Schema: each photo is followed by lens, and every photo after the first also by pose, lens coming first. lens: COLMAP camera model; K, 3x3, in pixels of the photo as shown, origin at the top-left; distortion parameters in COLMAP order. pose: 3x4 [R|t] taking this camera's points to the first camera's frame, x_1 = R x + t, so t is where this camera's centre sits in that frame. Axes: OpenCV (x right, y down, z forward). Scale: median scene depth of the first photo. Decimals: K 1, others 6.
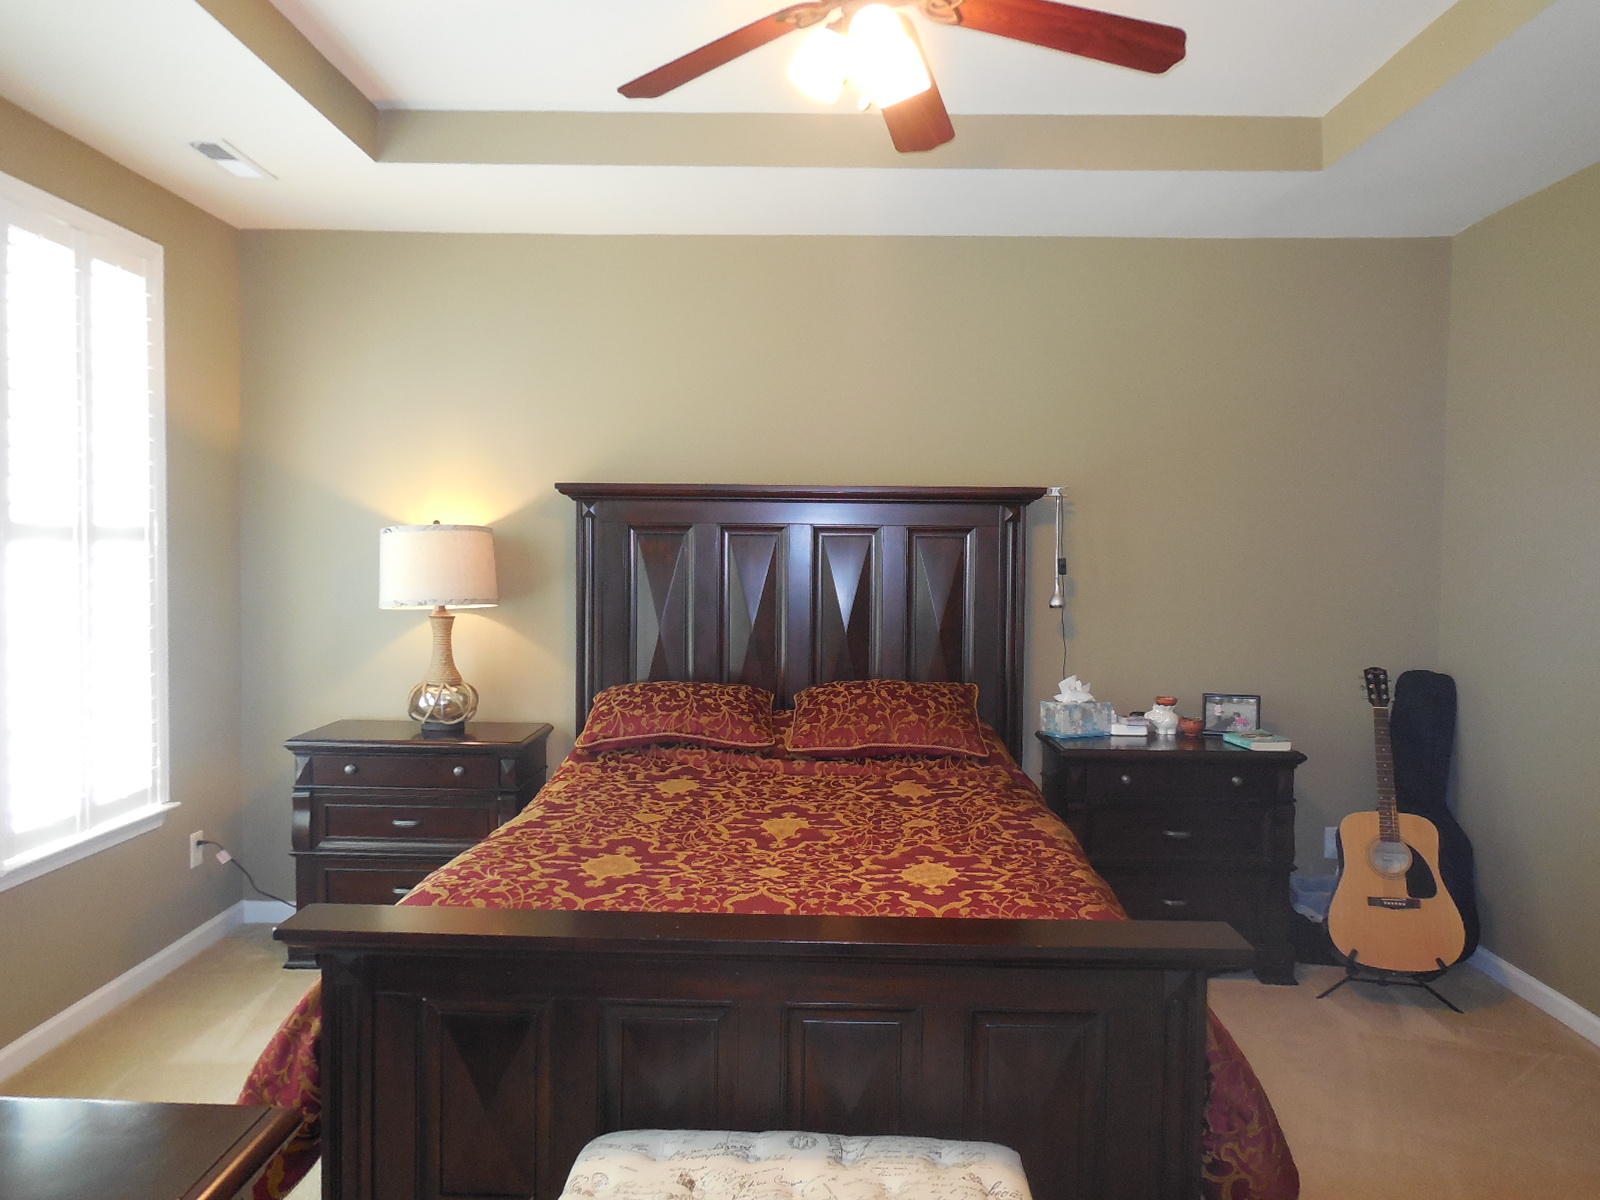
lens RADIAL K [[1187.8, 0, 800.0], [0, 1187.8, 600.0], [0, 0, 1]] dist [-0.020015, 0.000485]
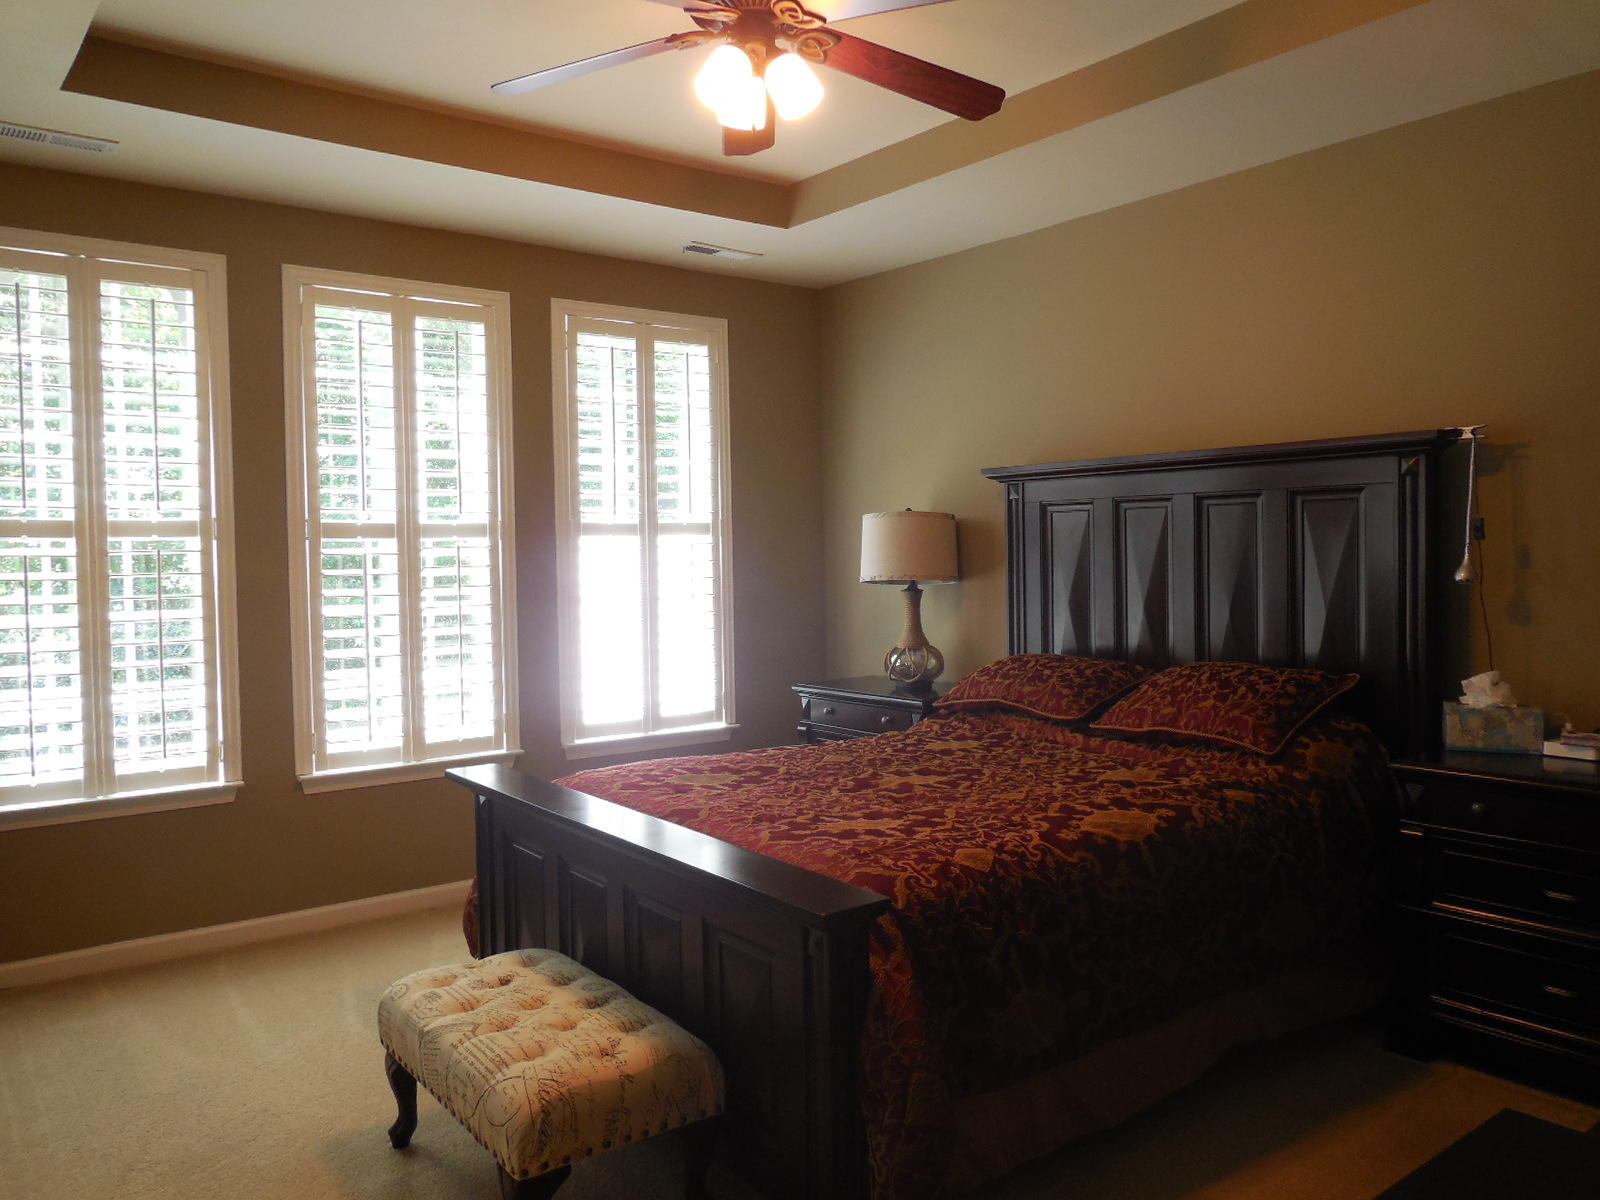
lens RADIAL K [[1217.0, 0, 800.0], [0, 1217.0, 600.0], [0, 0, 1]] dist [0.003664, 0.002599]
pose [[0.619967, 0.012446, -0.784529, 0.584012], [0.000028, 0.999874, 0.015884, 0.005037], [0.784628, -0.009870, 0.619888, 0.167250]]
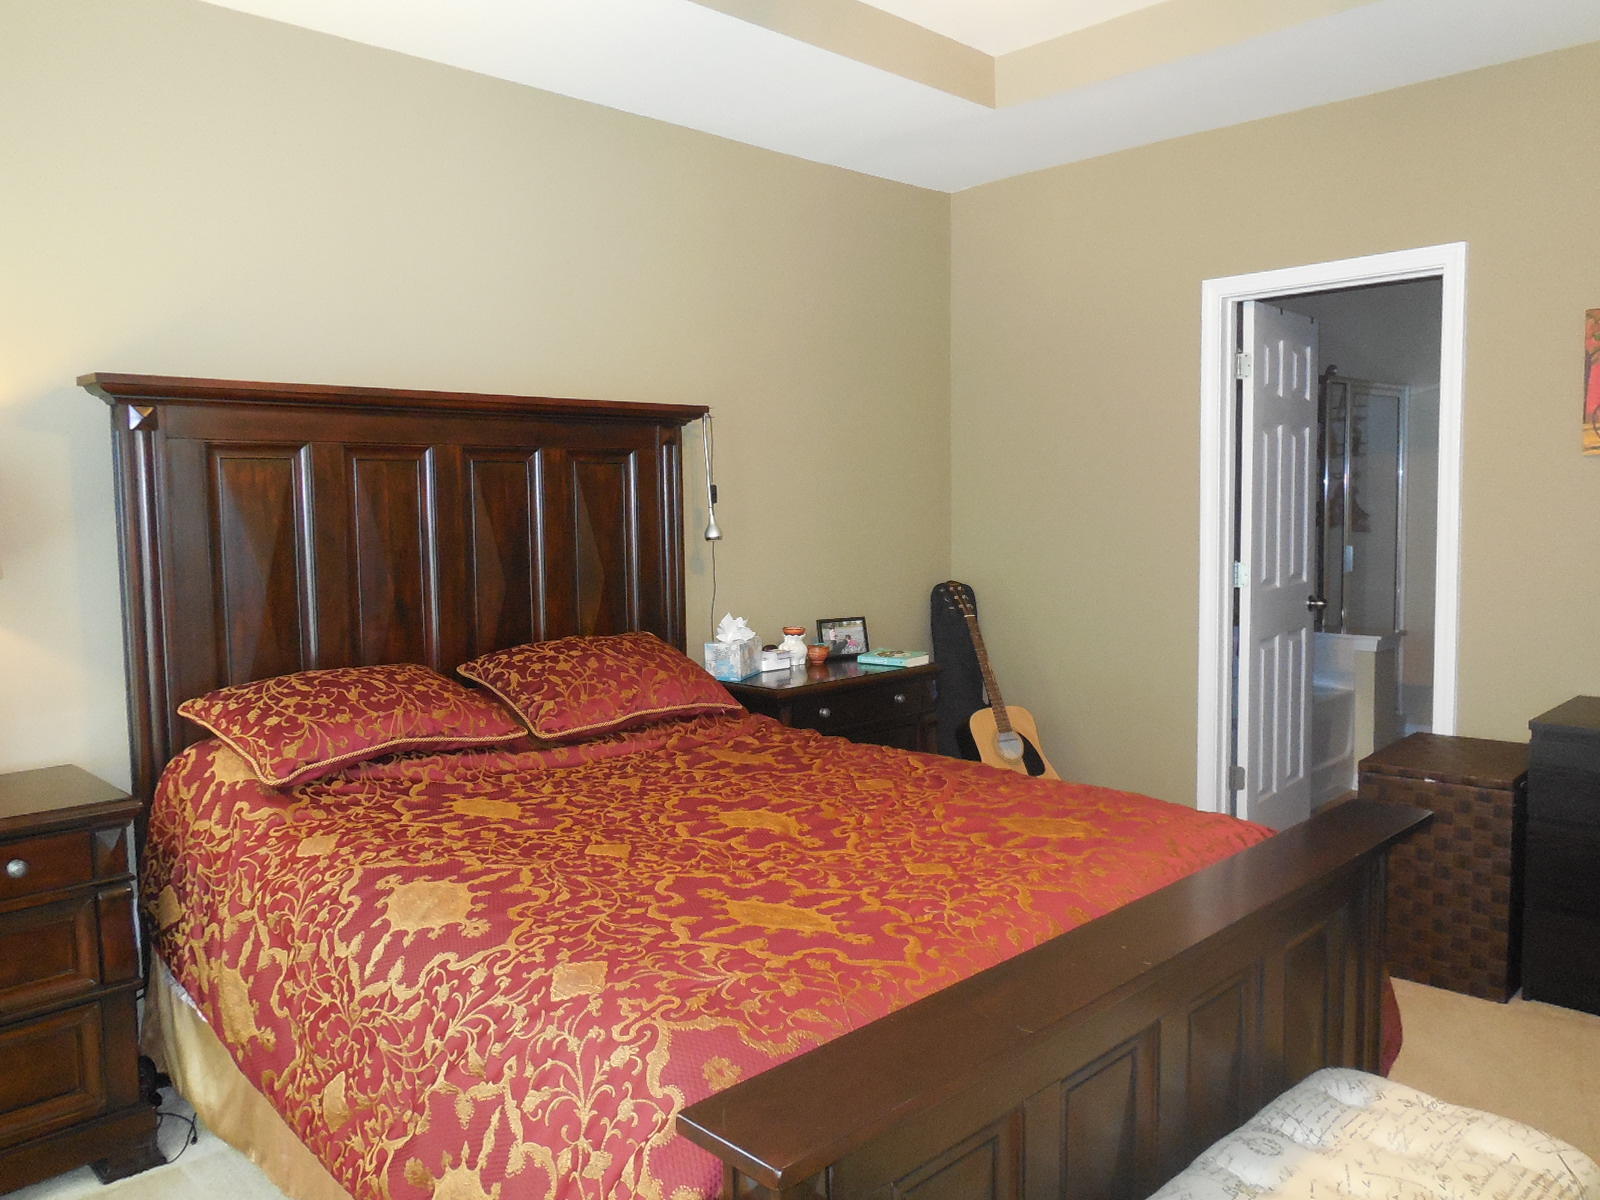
lens RADIAL K [[1187.8, 0, 800.0], [0, 1187.8, 600.0], [0, 0, 1]] dist [-0.020015, 0.000485]
pose [[0.704711, -0.079672, 0.705007, -0.388334], [0.050676, 0.996789, 0.061992, -0.000573], [-0.707682, -0.007959, 0.706486, 0.315319]]
